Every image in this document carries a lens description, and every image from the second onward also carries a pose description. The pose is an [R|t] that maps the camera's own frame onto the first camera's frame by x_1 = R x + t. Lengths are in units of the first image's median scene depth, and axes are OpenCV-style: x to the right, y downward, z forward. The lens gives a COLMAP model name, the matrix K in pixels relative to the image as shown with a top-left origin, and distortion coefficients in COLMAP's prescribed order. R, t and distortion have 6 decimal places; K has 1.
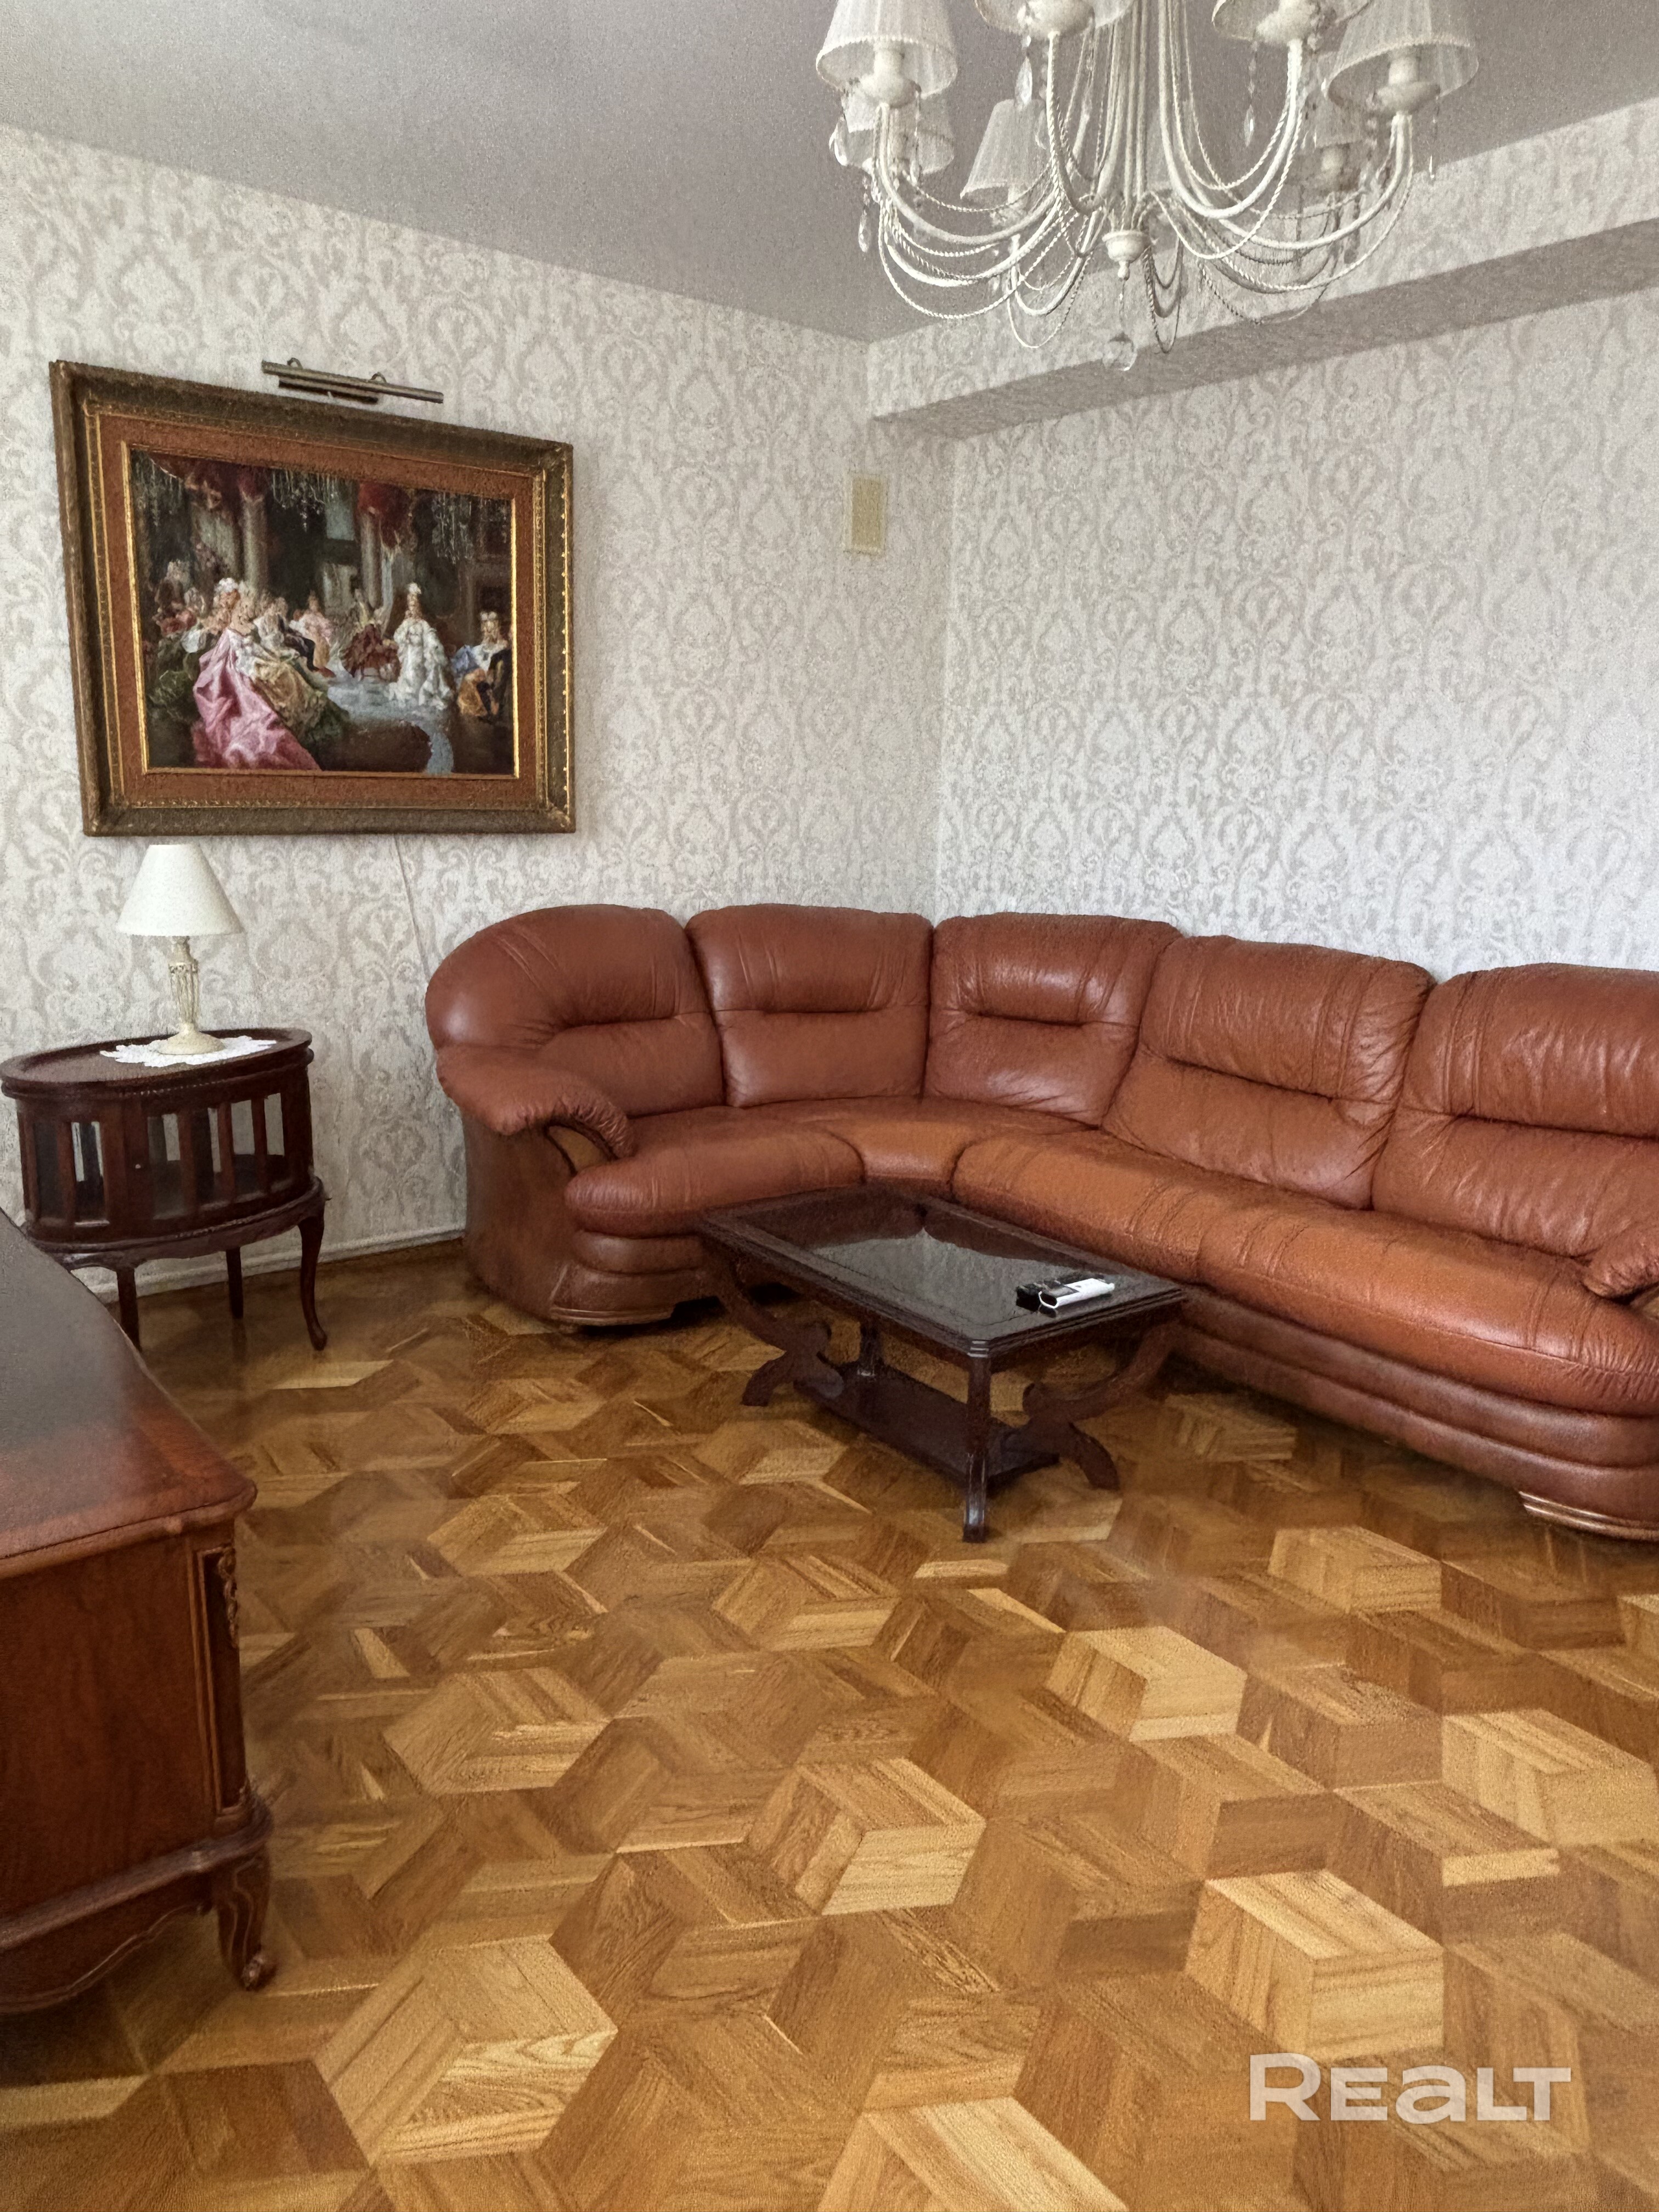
lens RADIAL K [[1491.5, 0, 833.1], [0, 1491.5, 1106.1], [0, 0, 1]] dist [-0.005233, -0.024888]
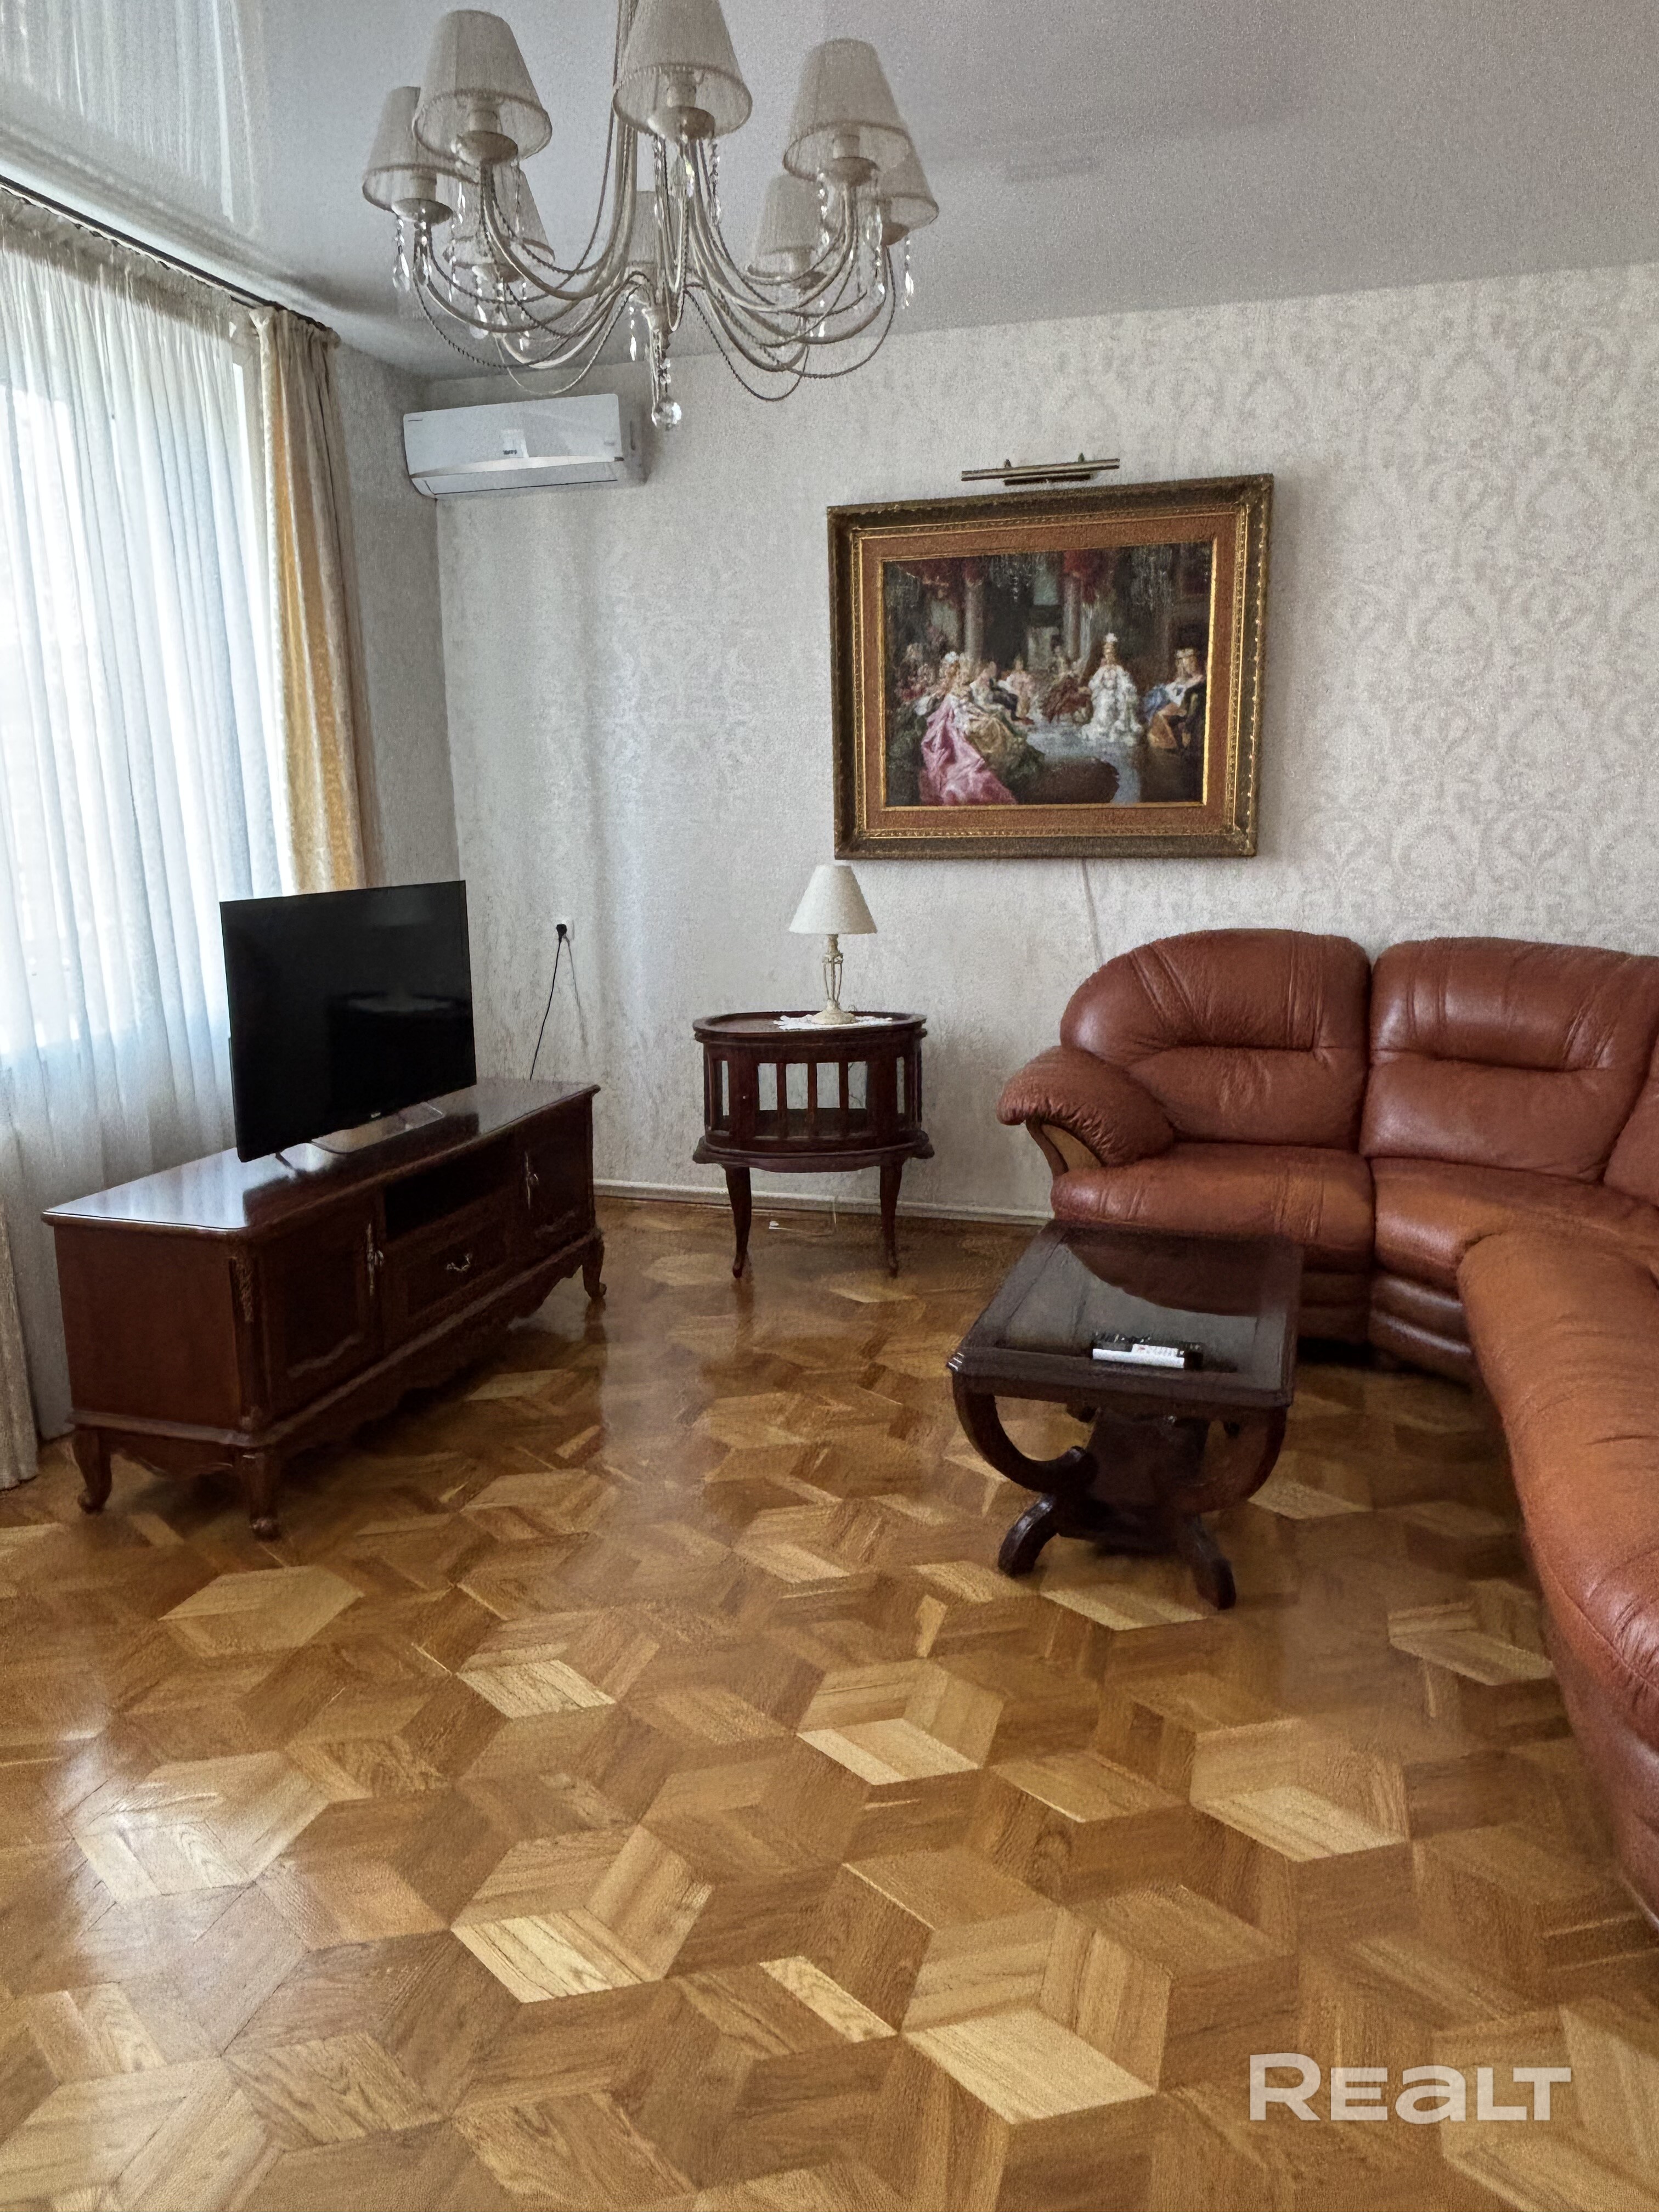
lens RADIAL K [[1491.5, 0, 831.5], [0, 1491.5, 1115.2], [0, 0, 1]] dist [-0.005233, -0.024888]
pose [[0.563207, 0.136517, -0.814960, 0.563421], [-0.147654, 0.987012, 0.063297, -0.036199], [0.813016, 0.084683, 0.576049, 0.222722]]
